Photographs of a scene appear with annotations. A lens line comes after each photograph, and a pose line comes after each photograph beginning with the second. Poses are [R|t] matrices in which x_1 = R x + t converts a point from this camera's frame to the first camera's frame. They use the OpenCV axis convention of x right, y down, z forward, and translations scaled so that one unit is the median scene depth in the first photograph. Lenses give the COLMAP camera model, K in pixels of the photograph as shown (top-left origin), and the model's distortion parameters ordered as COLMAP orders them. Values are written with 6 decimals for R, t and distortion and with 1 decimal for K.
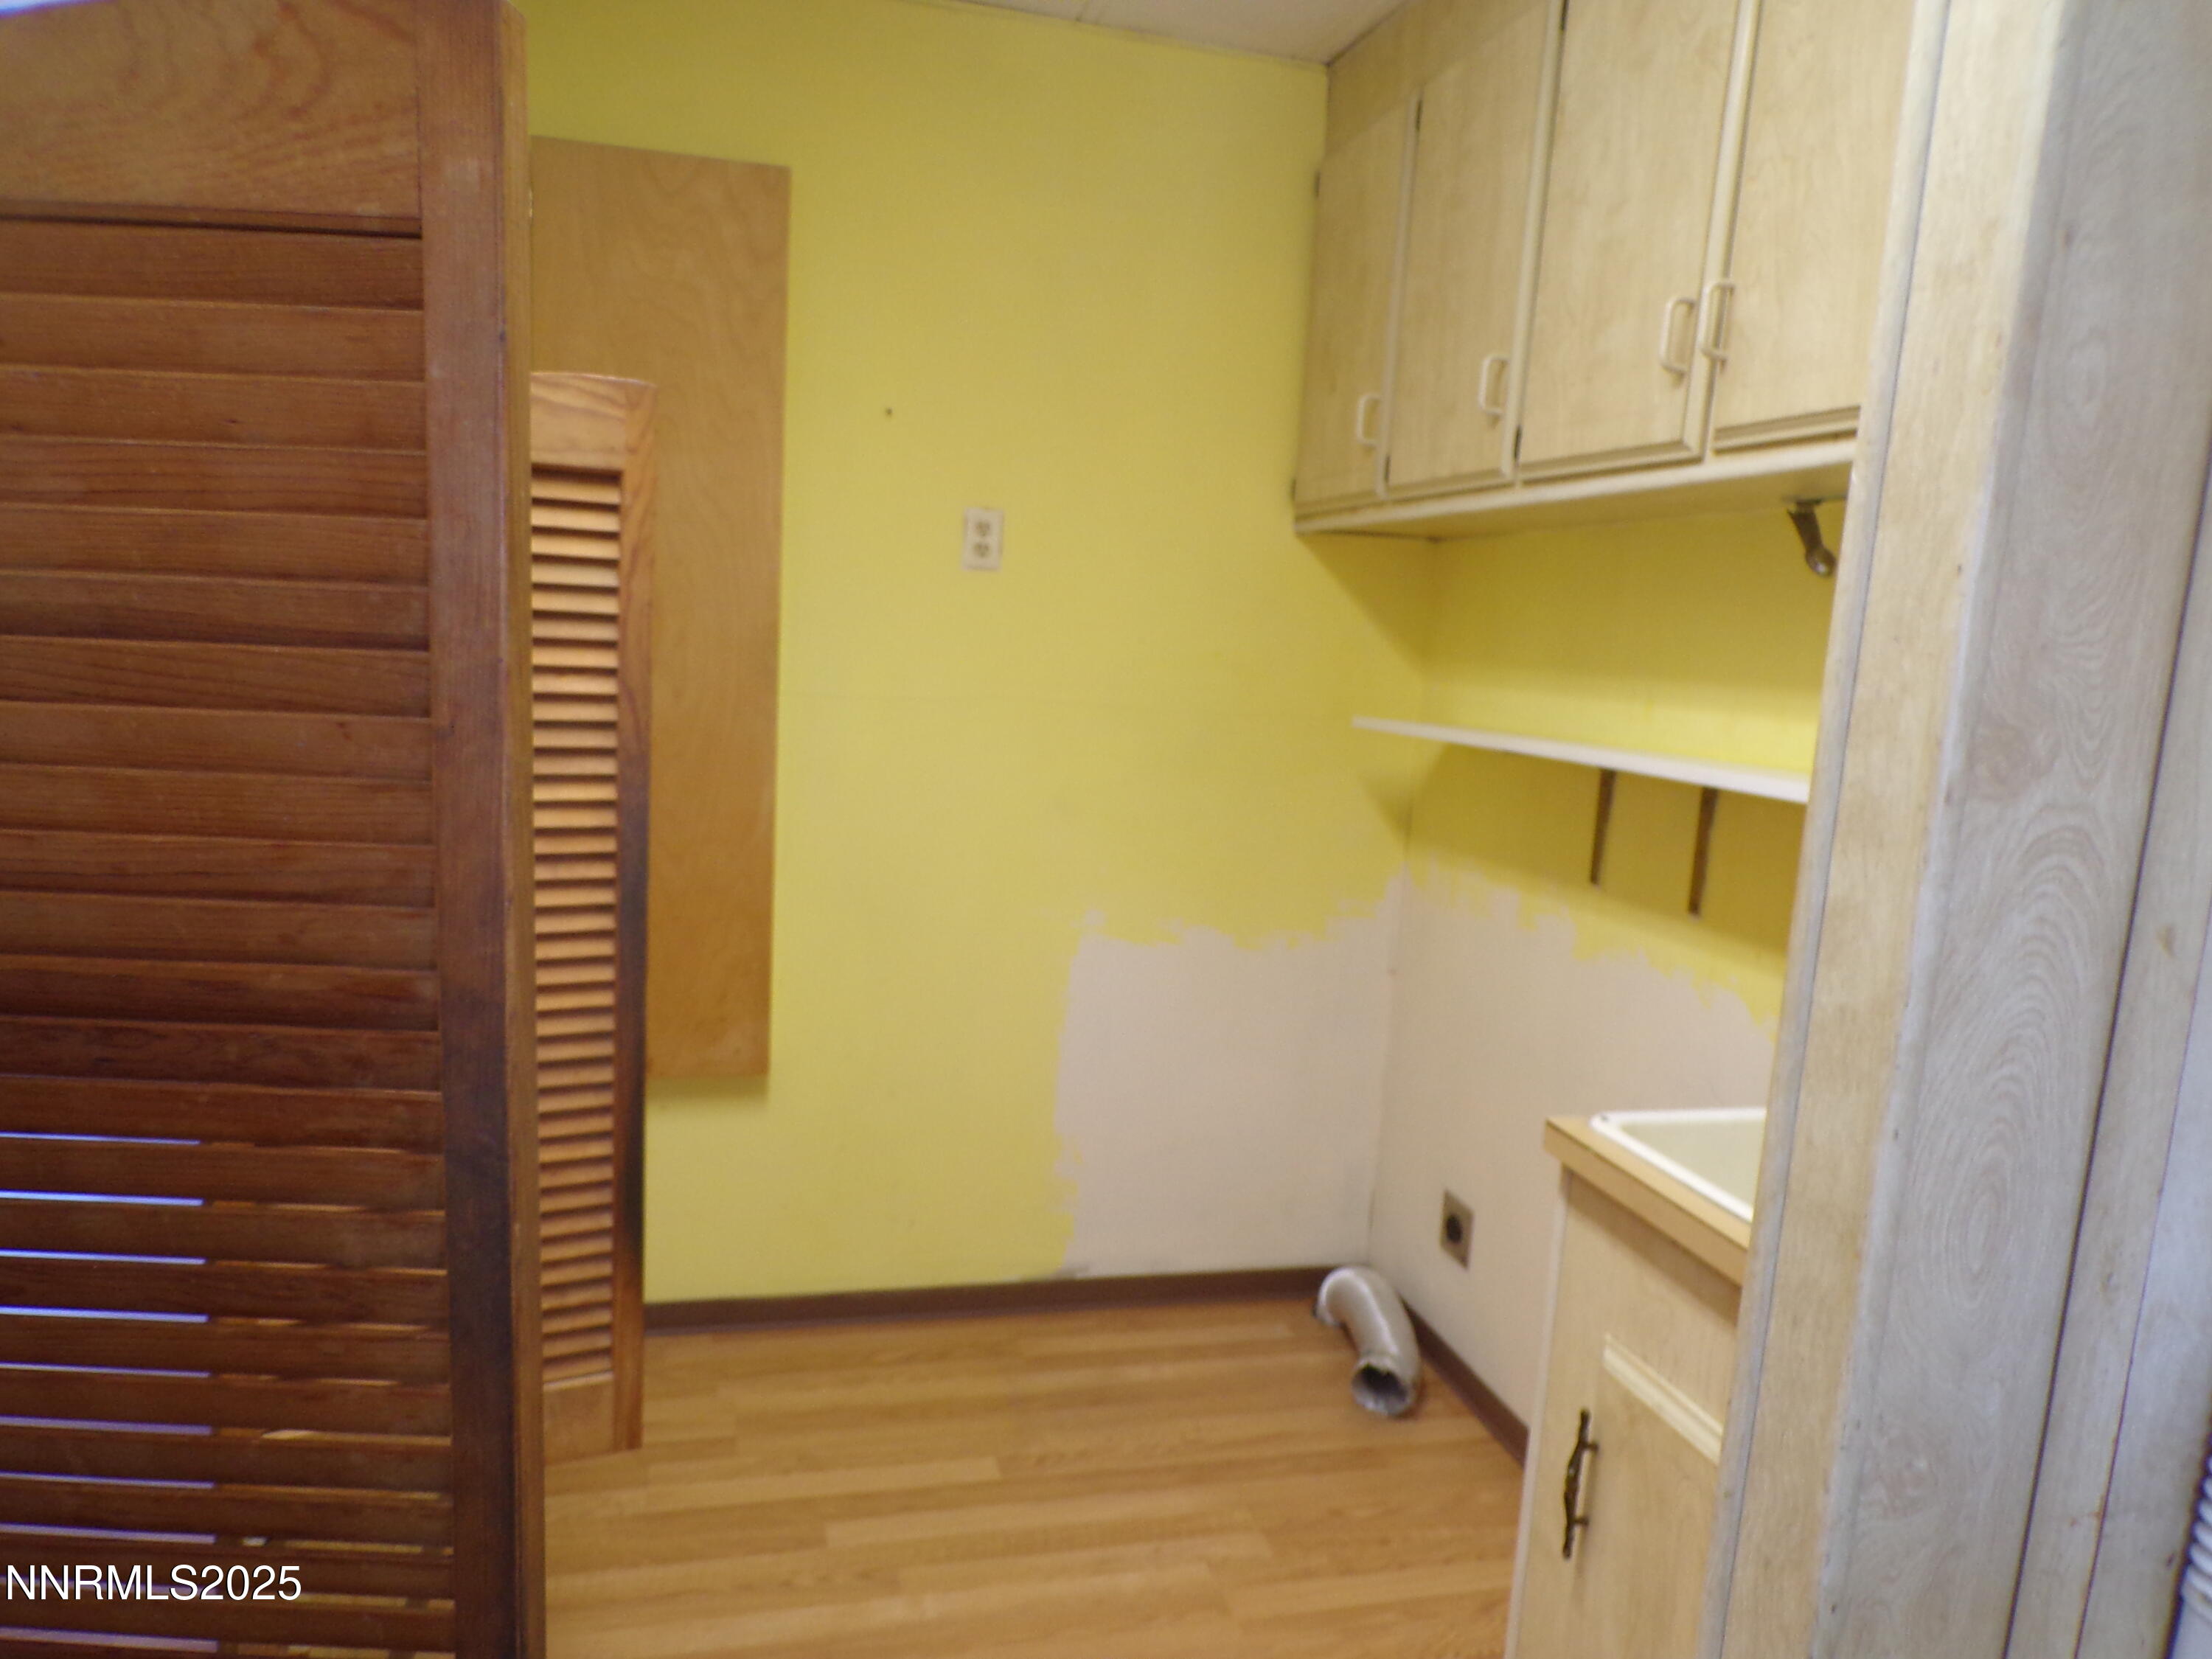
lens RADIAL K [[1556.5, 0, 1100.4], [0, 1556.5, 903.4], [0, 0, 1]] dist [-0.033804, 0.044192]
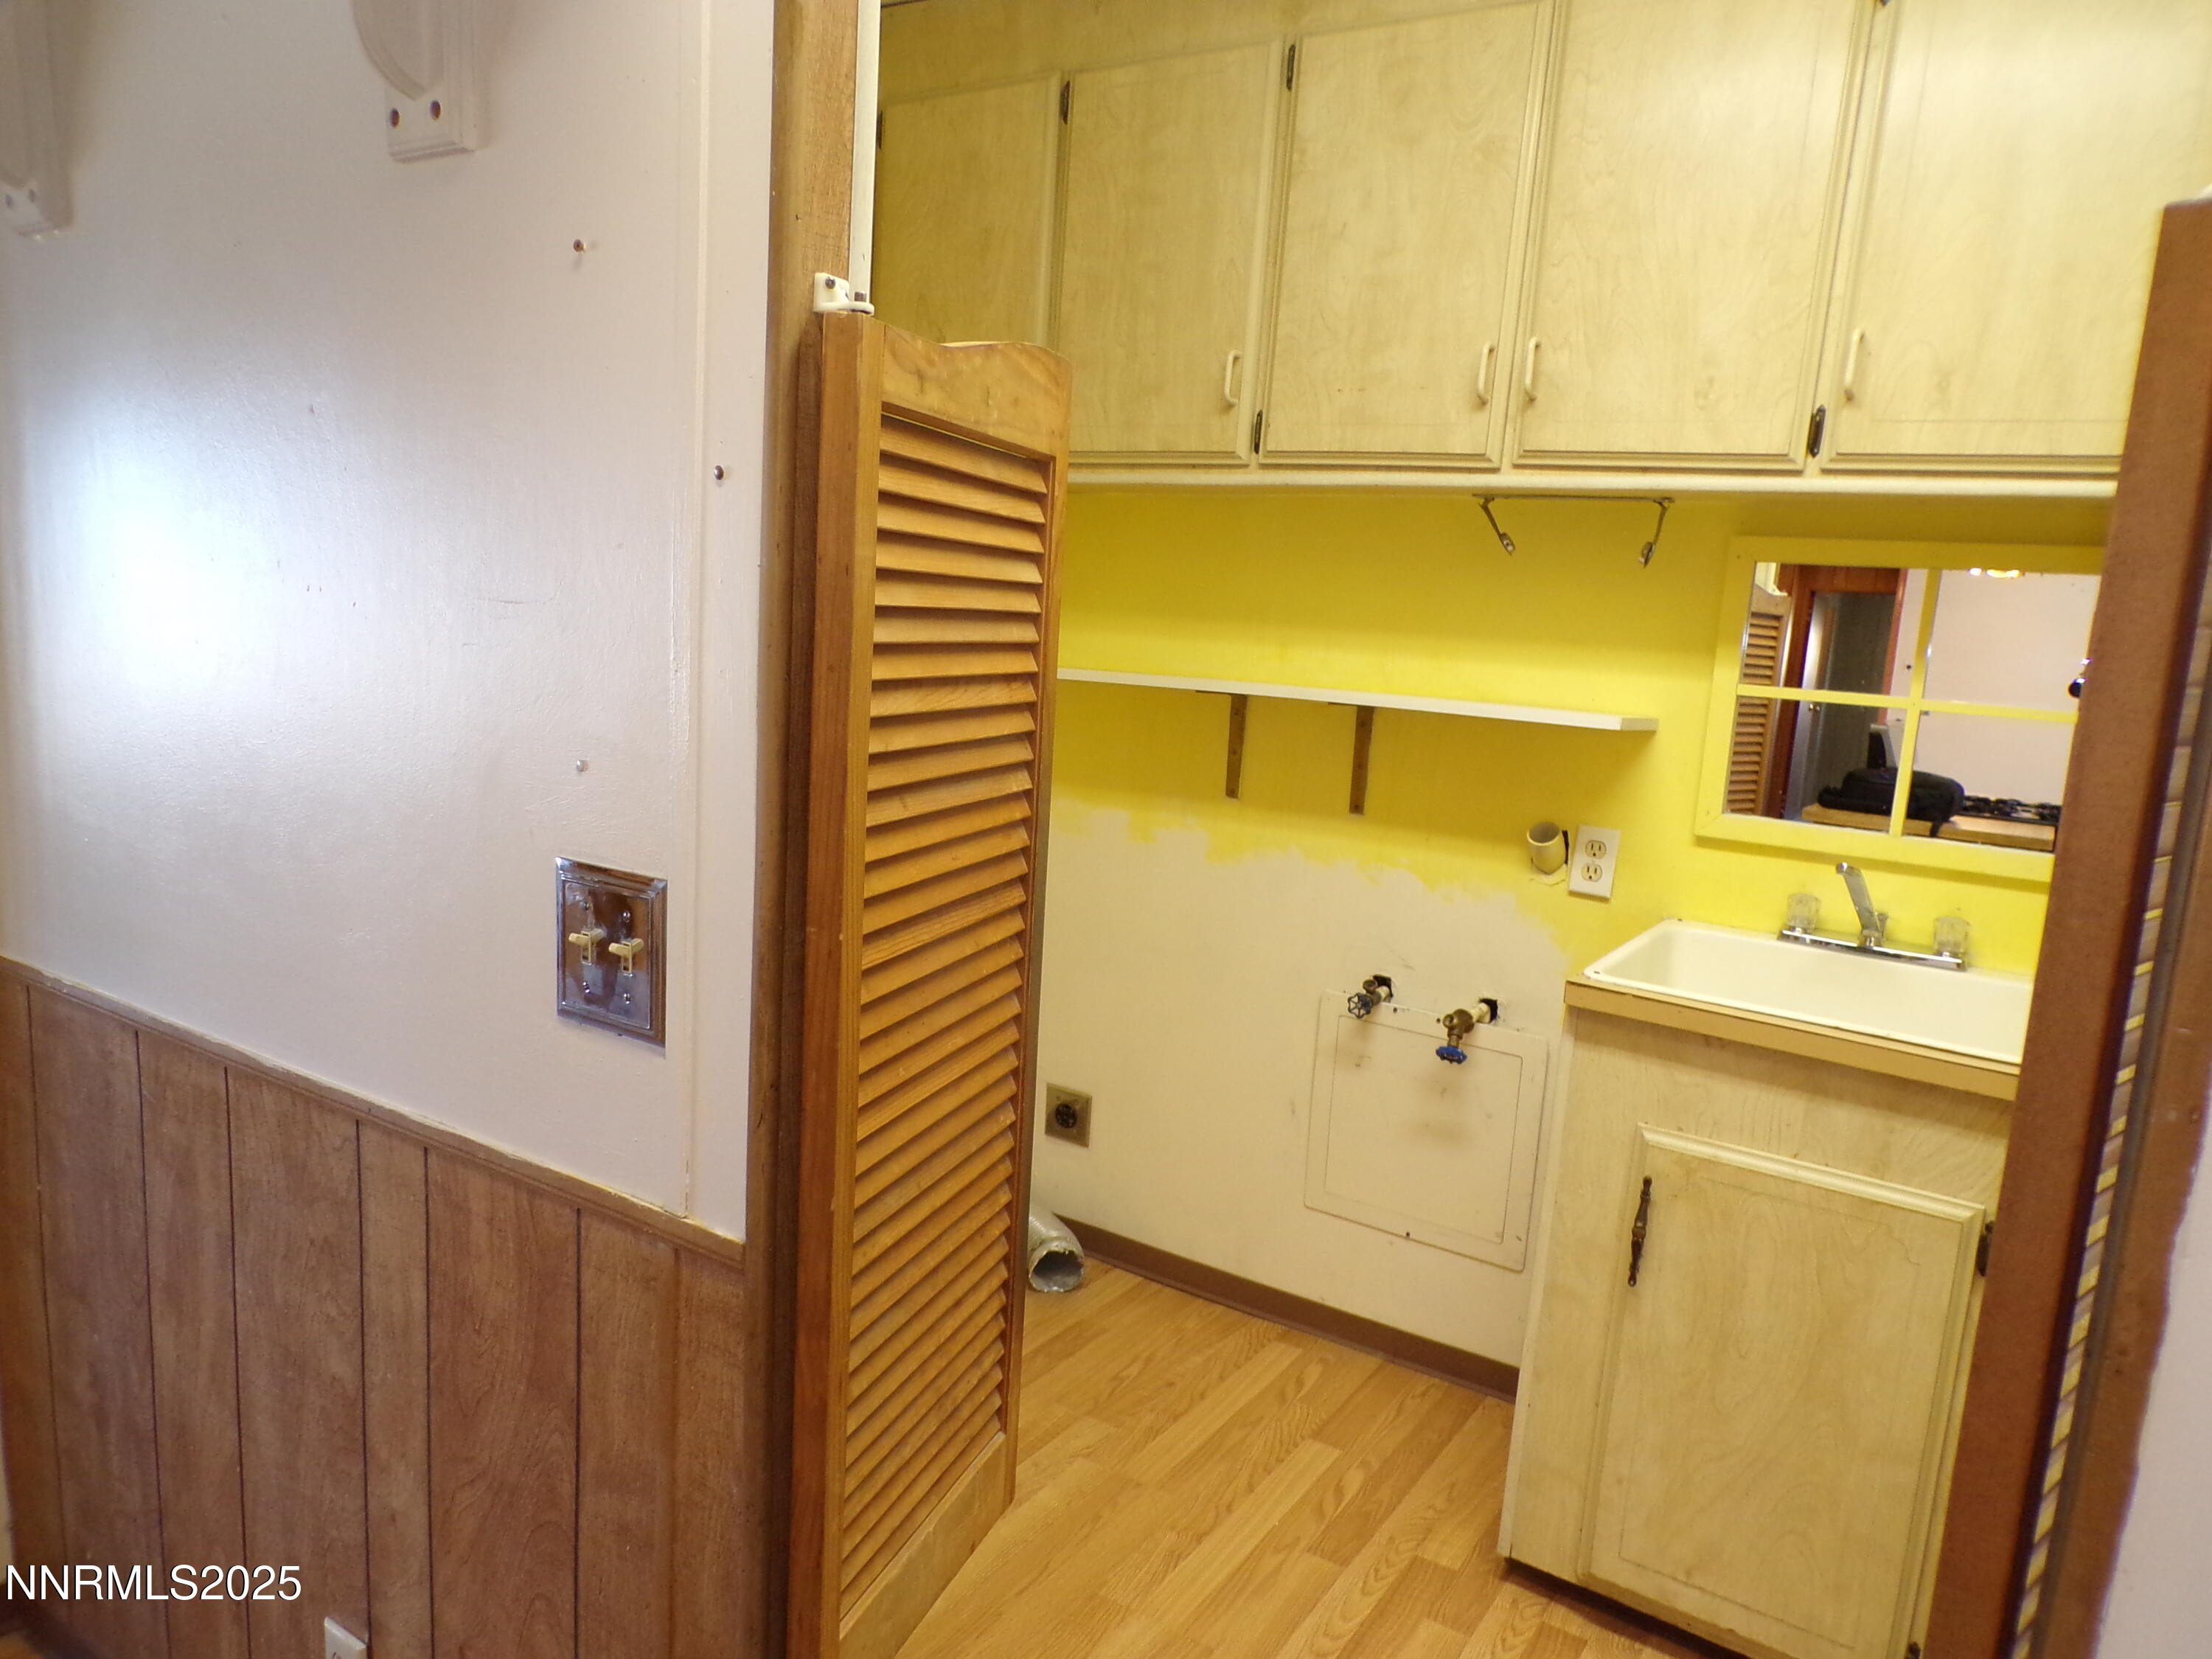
lens RADIAL K [[1556.5, 0, 1100.4], [0, 1556.5, 903.4], [0, 0, 1]] dist [-0.033804, 0.044192]
pose [[0.720789, -0.146451, 0.677507, -0.735175], [0.100255, 0.989174, 0.107162, -0.089591], [-0.685866, -0.009318, 0.727668, 0.247574]]
